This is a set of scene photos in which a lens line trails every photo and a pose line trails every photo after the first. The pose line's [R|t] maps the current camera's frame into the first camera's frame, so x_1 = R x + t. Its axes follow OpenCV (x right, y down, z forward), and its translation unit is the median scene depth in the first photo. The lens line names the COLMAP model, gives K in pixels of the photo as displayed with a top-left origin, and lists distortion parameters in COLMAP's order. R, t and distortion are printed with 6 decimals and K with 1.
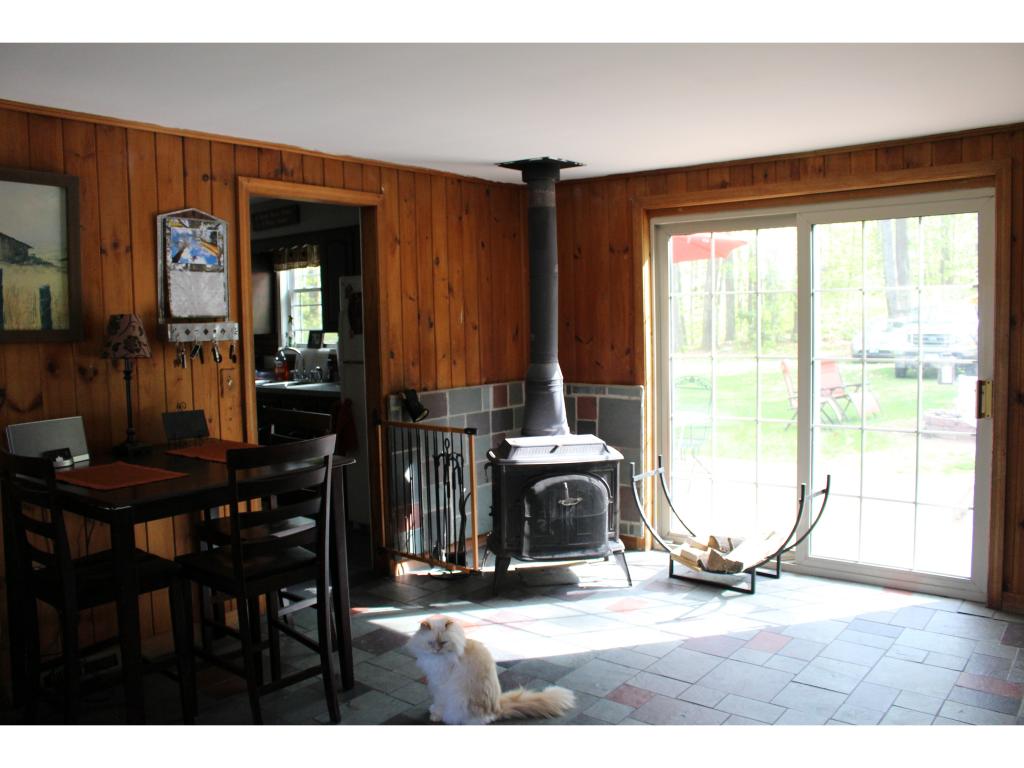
lens RADIAL K [[871.9, 0, 512.0], [0, 871.9, 384.0], [0, 0, 1]] dist [-0.011958, -0.004573]
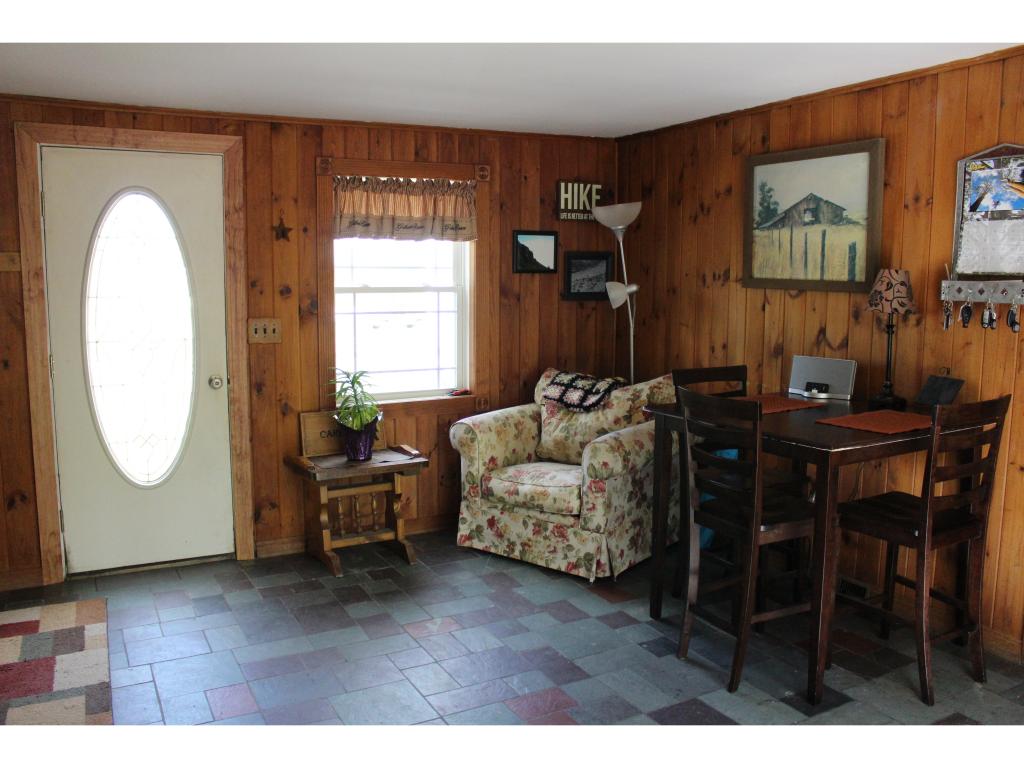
lens RADIAL K [[871.9, 0, 512.0], [0, 871.9, 384.0], [0, 0, 1]] dist [-0.011958, -0.004573]
pose [[-0.404593, 0.136298, -0.904283, 0.626127], [-0.074646, 0.980609, 0.181200, -0.092937], [0.911445, 0.140814, -0.386573, 0.942982]]
